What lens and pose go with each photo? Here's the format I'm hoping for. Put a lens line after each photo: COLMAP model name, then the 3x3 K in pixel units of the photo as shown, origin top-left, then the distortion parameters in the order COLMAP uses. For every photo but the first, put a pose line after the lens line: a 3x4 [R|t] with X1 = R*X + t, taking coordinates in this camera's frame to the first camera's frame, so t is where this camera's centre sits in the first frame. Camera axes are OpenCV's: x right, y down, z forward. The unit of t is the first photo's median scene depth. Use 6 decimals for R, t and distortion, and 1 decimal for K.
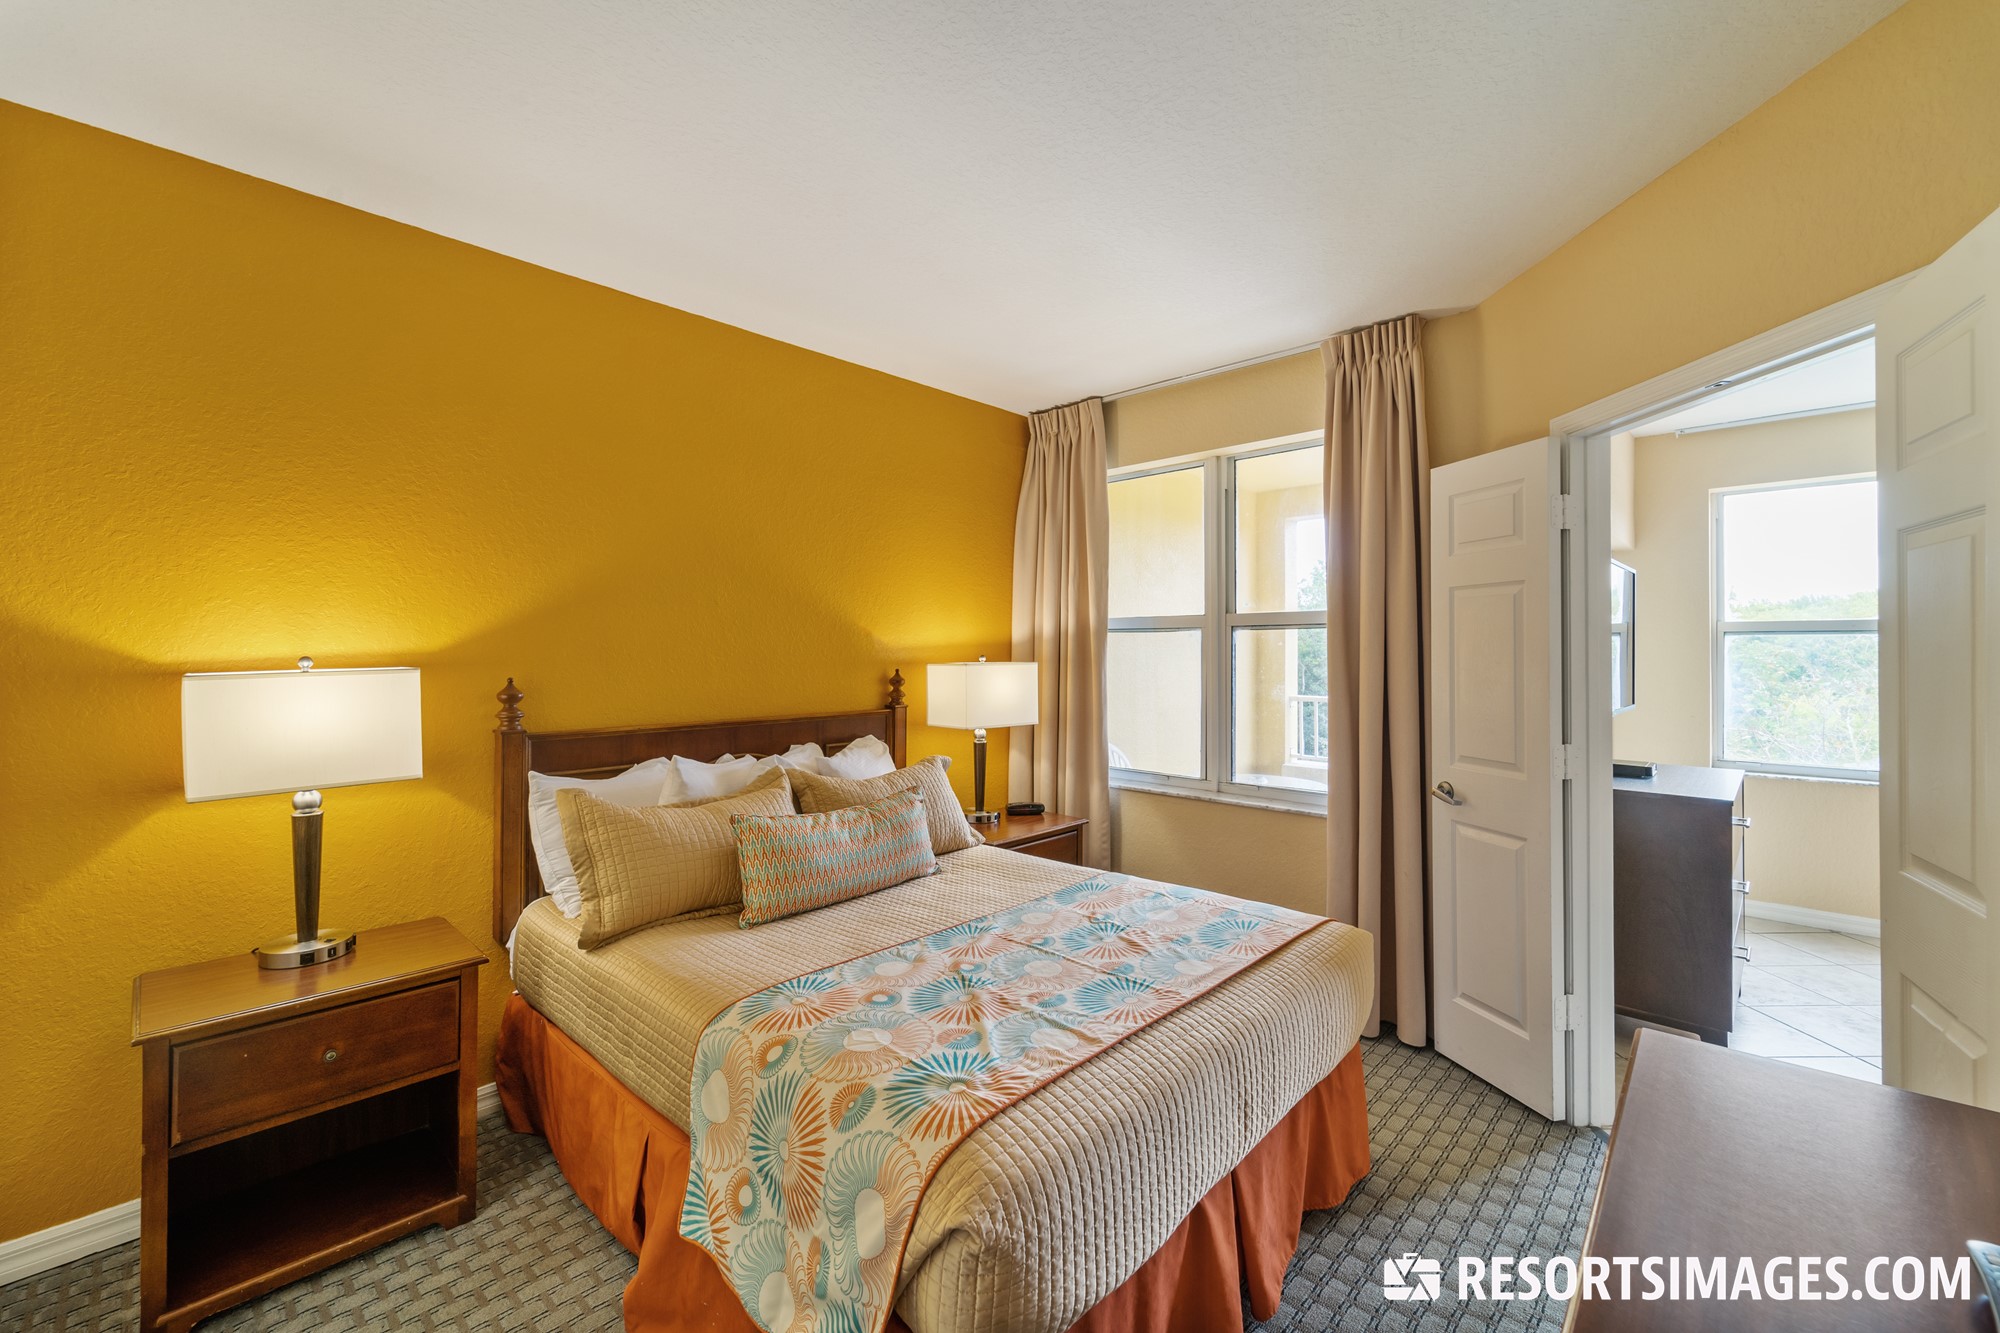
lens RADIAL K [[799.6, 0, 991.0], [0, 799.6, 649.0], [0, 0, 1]] dist [-0.003165, -0.001137]
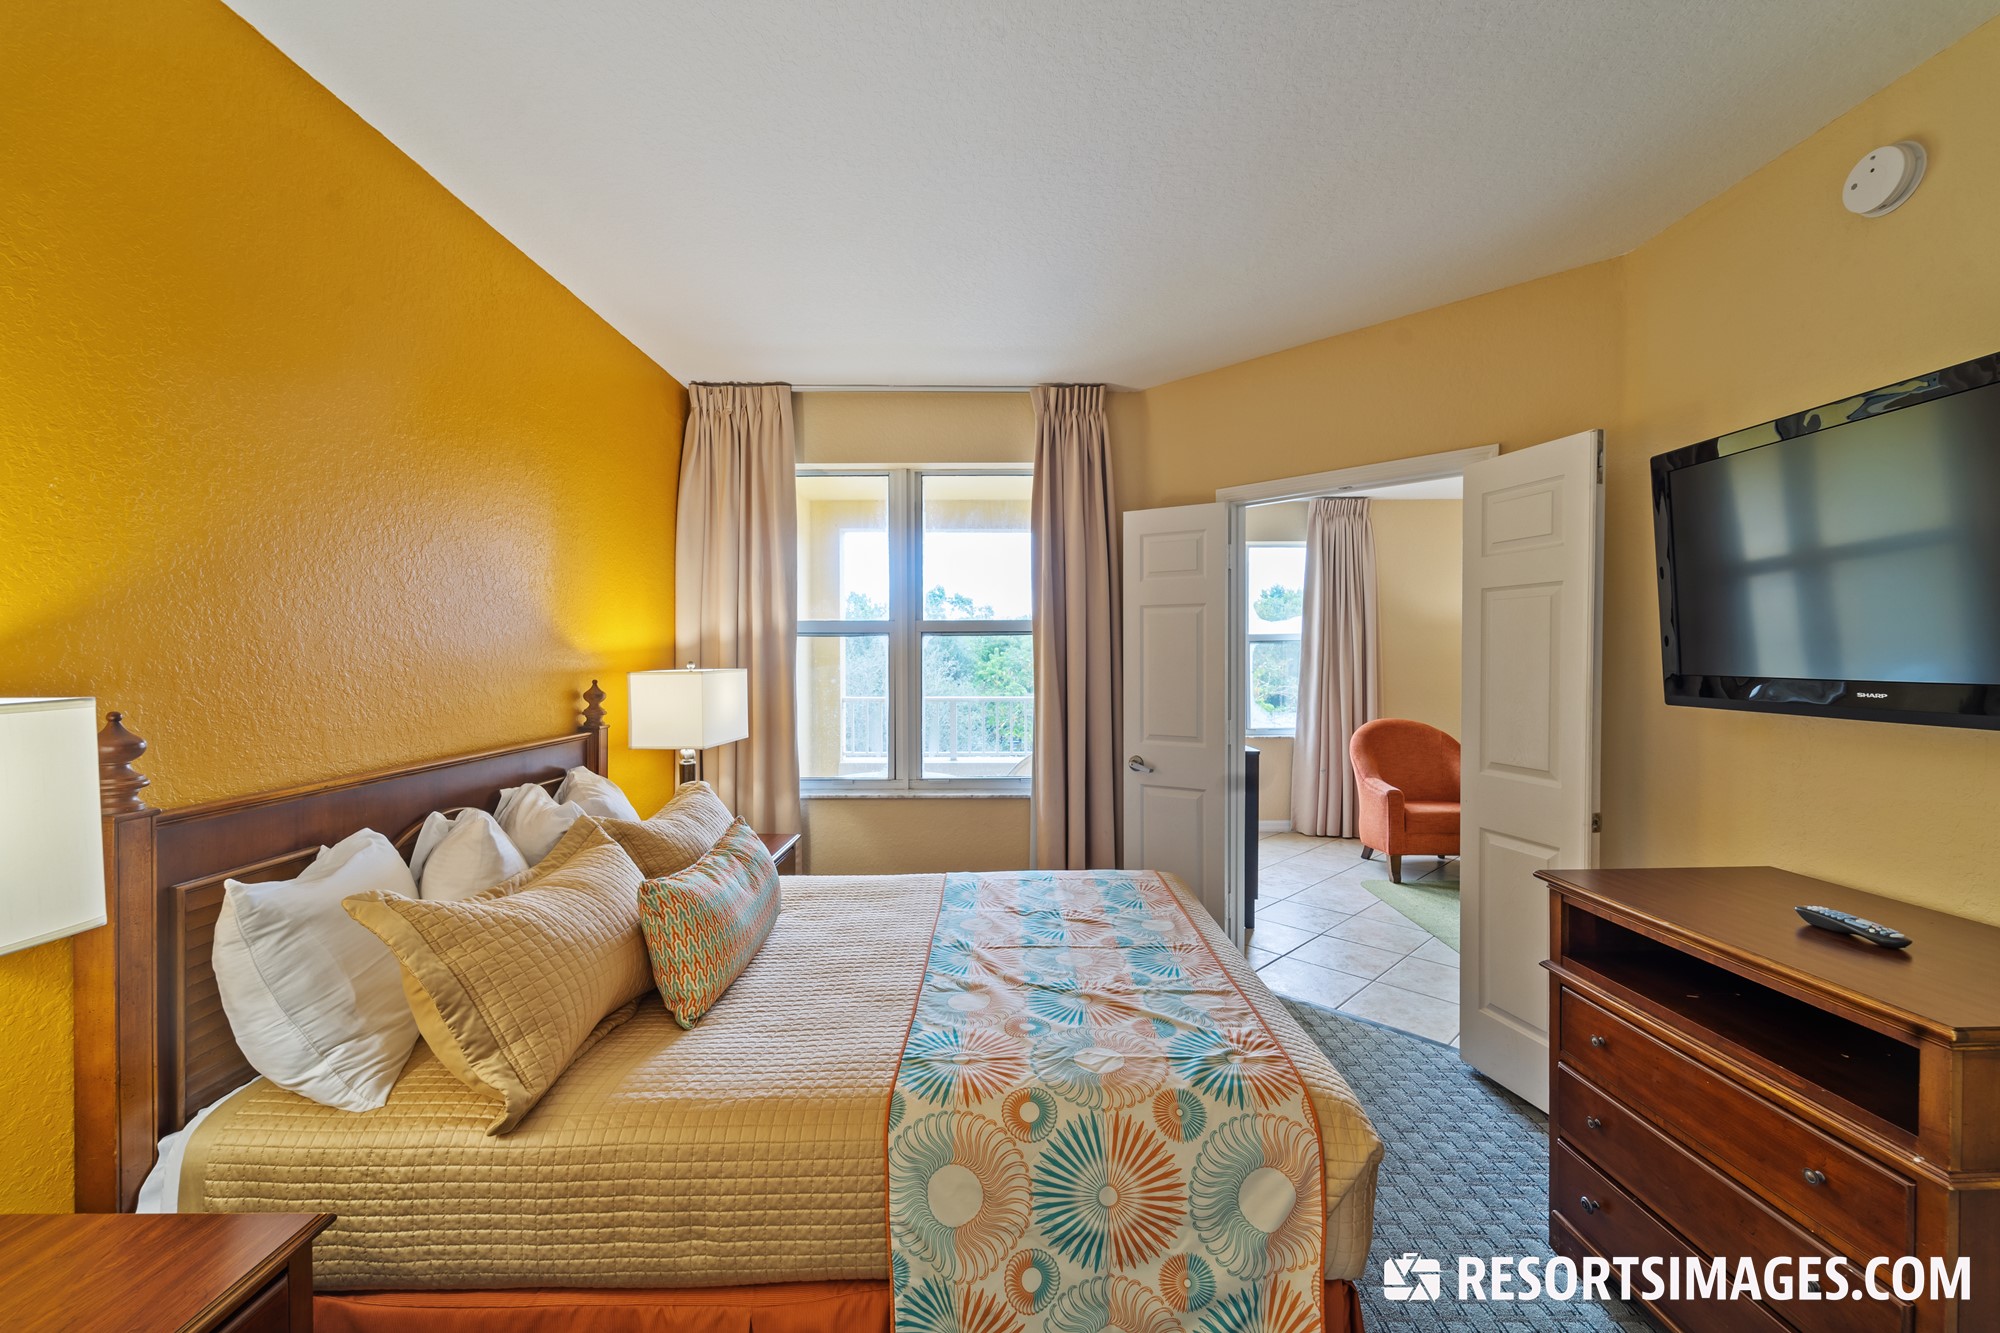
lens RADIAL K [[799.6, 0, 997.0], [0, 799.6, 675.7], [0, 0, 1]] dist [-0.003165, -0.001137]
pose [[0.731338, -0.020567, 0.681705, -0.473610], [0.001804, 0.999600, 0.028222, -0.000976], [-0.682013, -0.019410, 0.731082, 0.205811]]
